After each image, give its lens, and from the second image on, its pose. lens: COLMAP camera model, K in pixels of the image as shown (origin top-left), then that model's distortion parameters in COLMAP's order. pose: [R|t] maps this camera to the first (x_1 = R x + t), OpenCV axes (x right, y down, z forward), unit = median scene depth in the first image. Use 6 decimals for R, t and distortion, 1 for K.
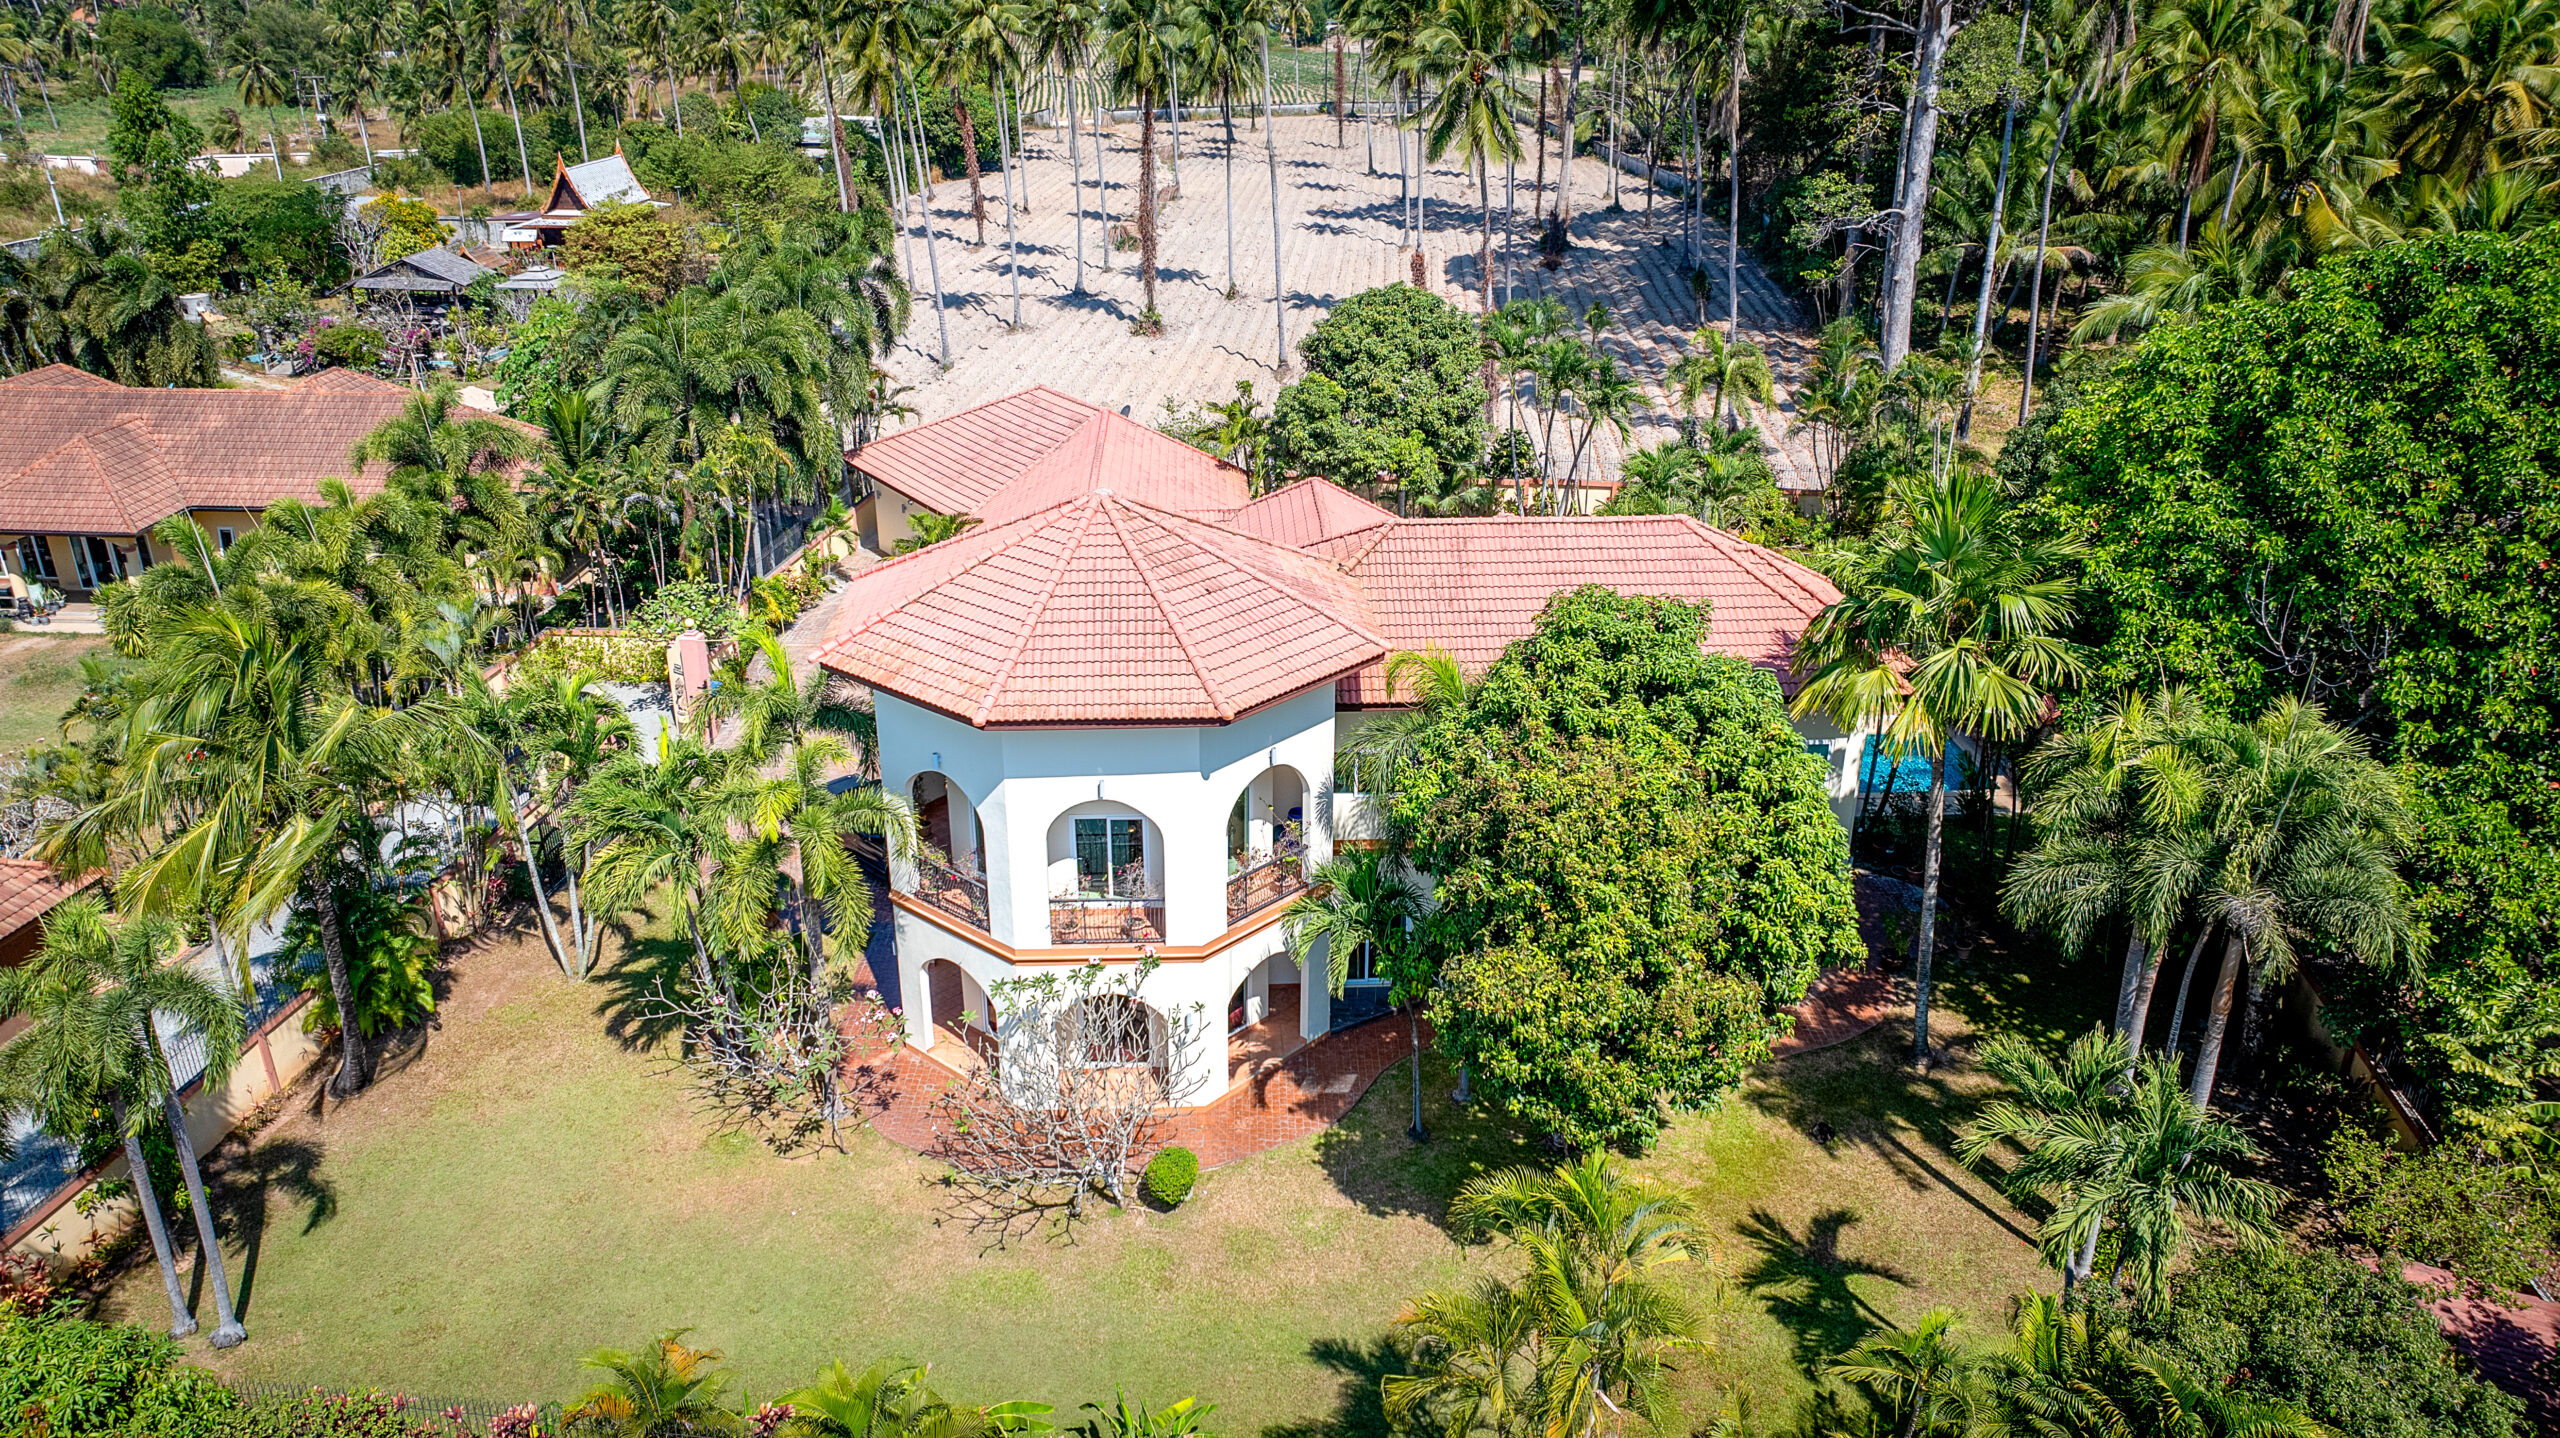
lens RADIAL K [[1796.7, 0, 1280.0], [0, 1796.7, 719.0], [0, 0, 1]] dist [-0.026862, 0.002833]
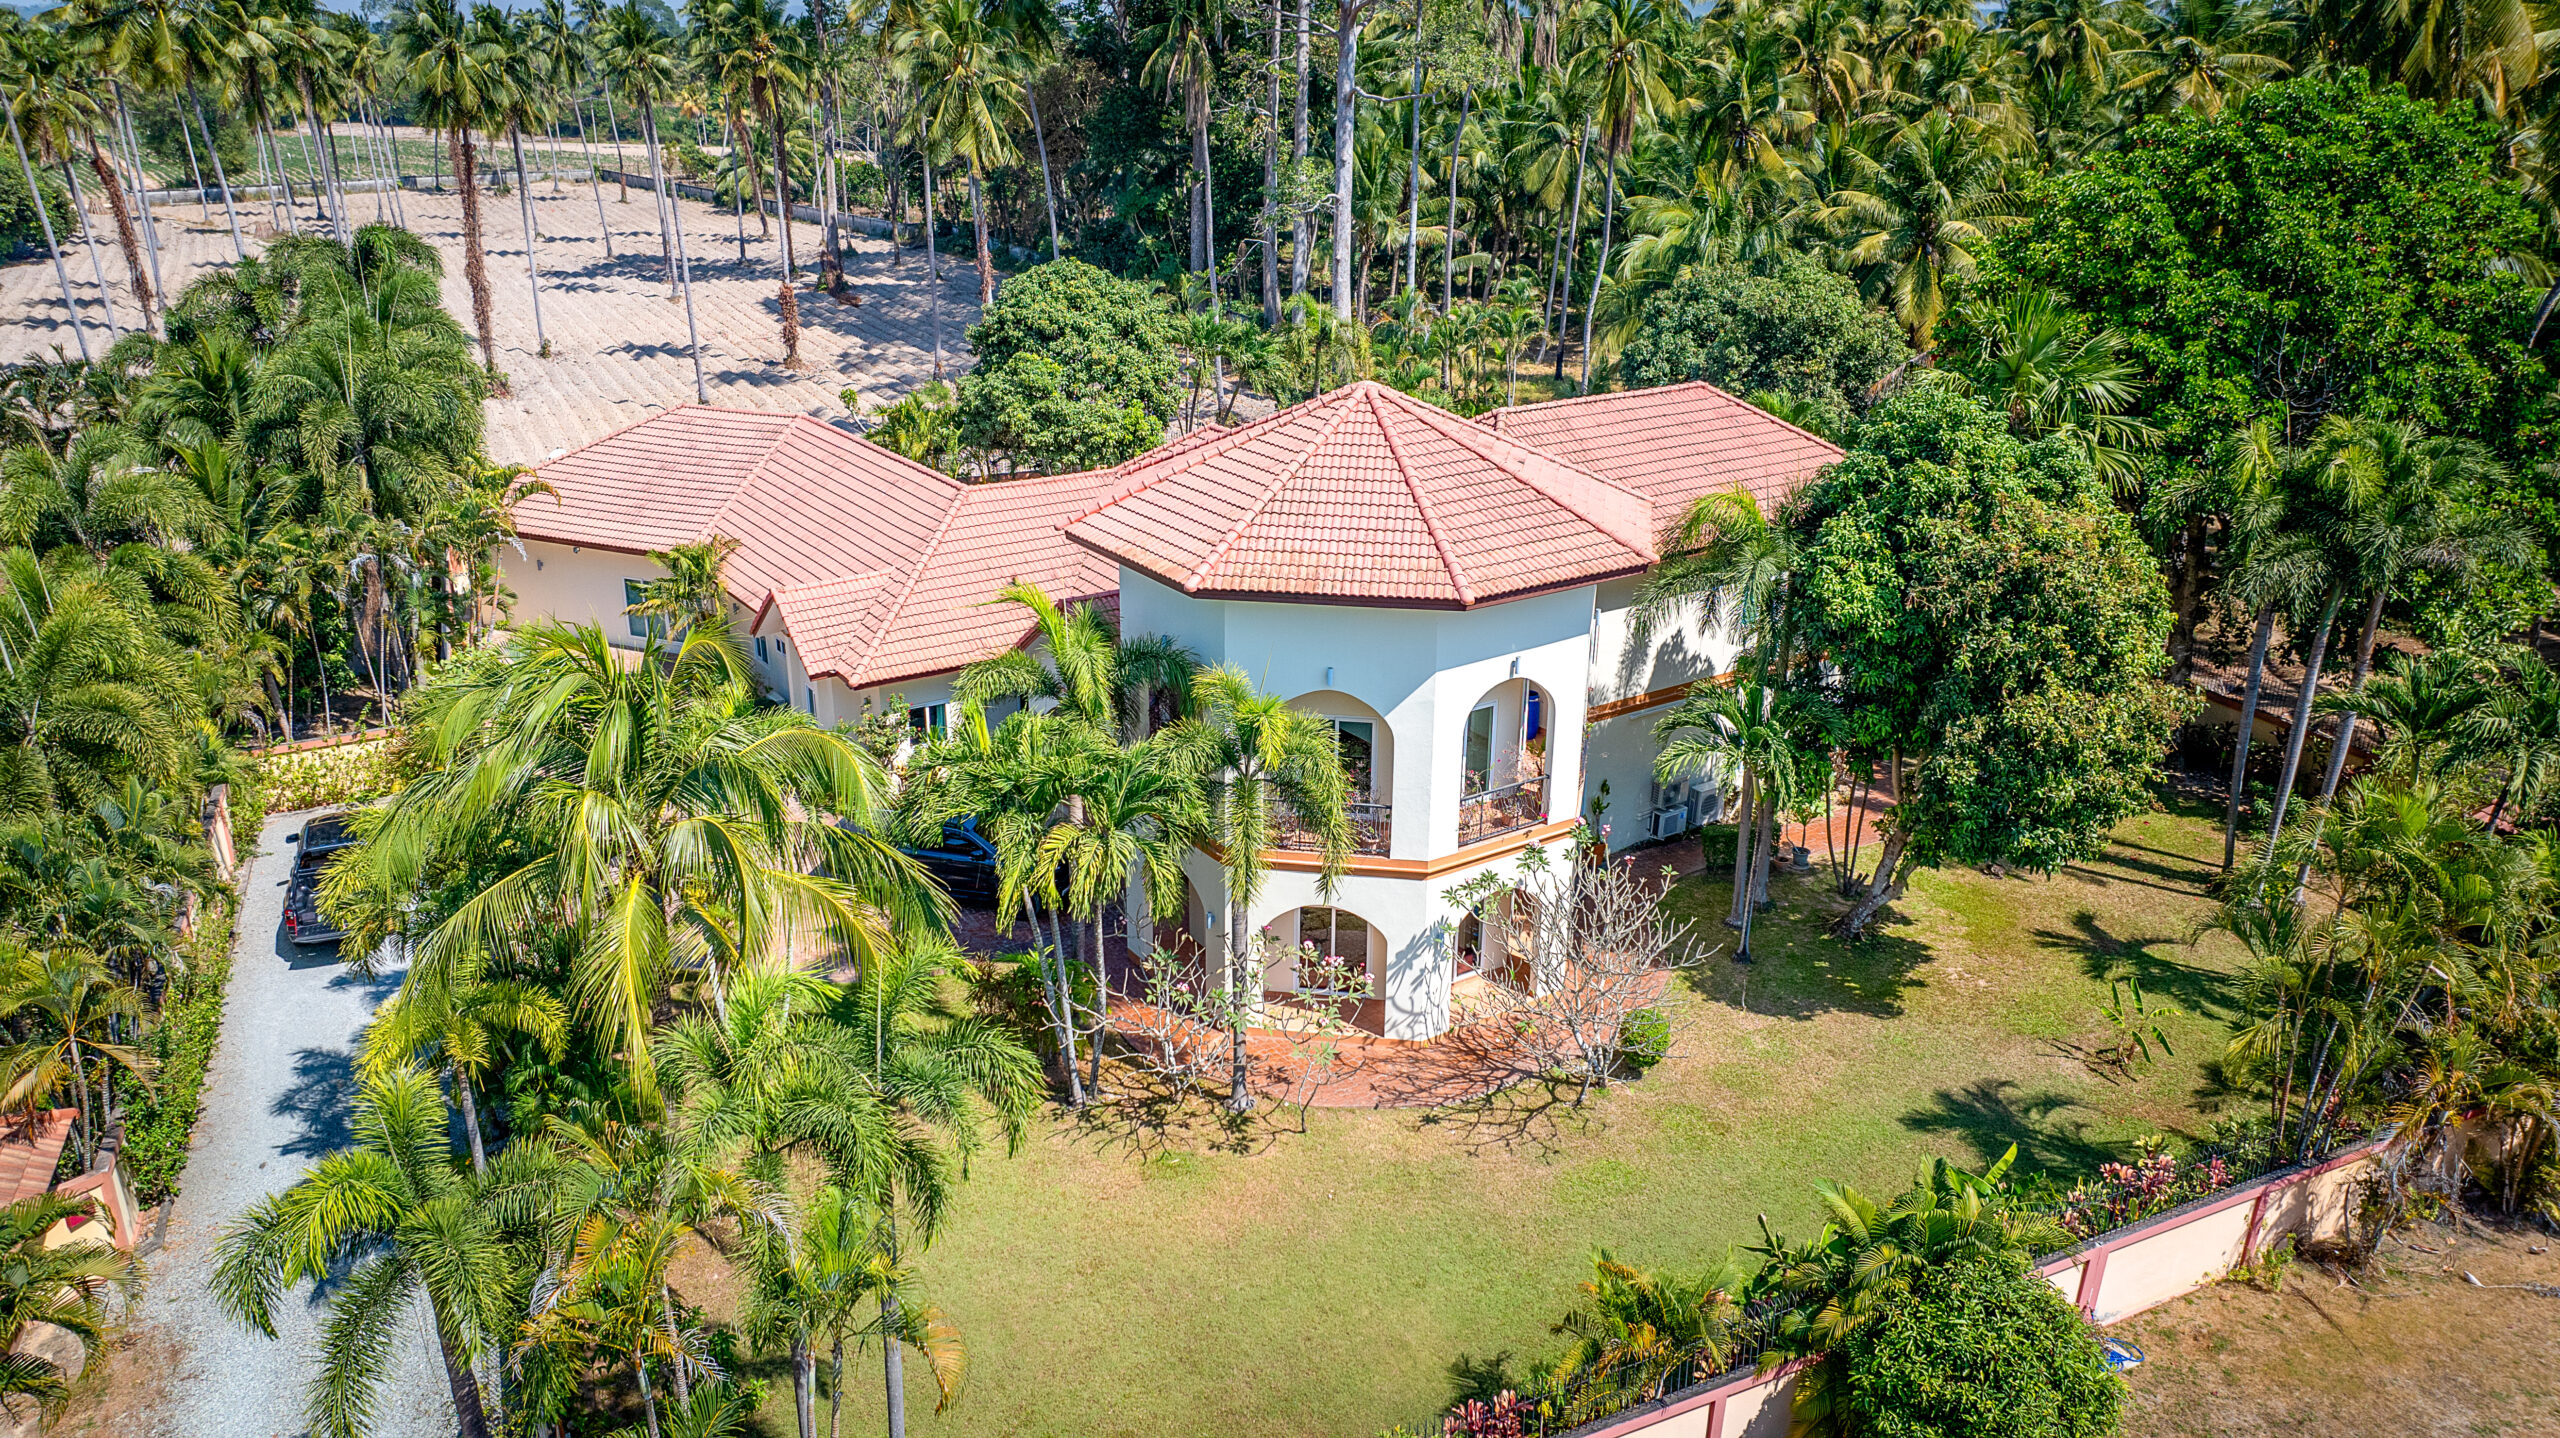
lens RADIAL K [[1796.7, 0, 1280.0], [0, 1796.7, 719.0], [0, 0, 1]] dist [-0.026862, 0.002833]
pose [[0.839970, -0.170692, 0.515086, -0.398705], [0.197582, 0.980283, 0.002646, 0.023463], [-0.505382, 0.099549, 0.857134, 0.135467]]
